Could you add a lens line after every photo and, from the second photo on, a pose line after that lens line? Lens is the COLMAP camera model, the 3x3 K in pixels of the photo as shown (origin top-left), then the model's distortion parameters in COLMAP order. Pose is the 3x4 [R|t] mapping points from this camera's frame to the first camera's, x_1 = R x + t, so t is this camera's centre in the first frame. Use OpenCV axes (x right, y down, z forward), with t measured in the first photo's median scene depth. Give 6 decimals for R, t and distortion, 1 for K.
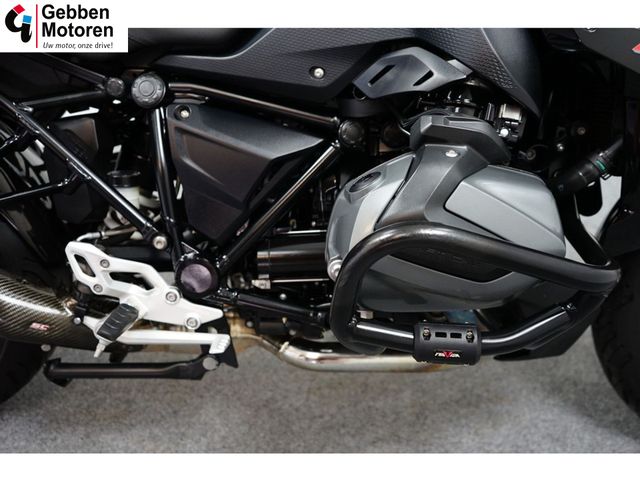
lens RADIAL K [[596.5, 0, 320.0], [0, 596.5, 240.0], [0, 0, 1]] dist [0.002887, 0.001181]
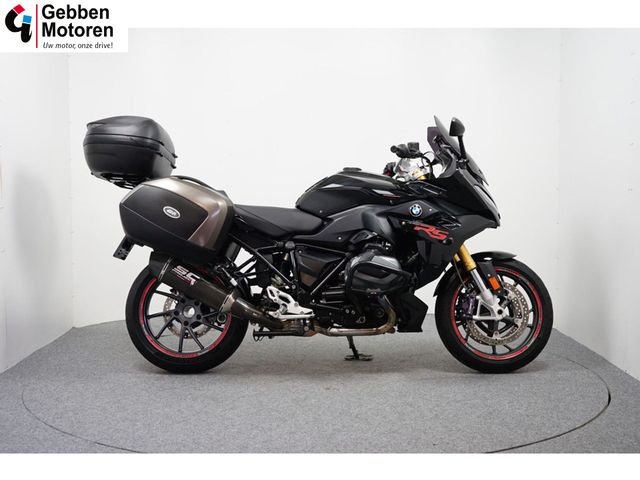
lens RADIAL K [[853.0, 0, 320.0], [0, 853.0, 240.0], [0, 0, 1]] dist [0.009347, -0.016544]
pose [[0.999495, -0.016192, 0.027334, -0.252461], [0.025567, 0.920663, -0.389520, 1.674000], [-0.018859, 0.390023, 0.920612, -3.616408]]
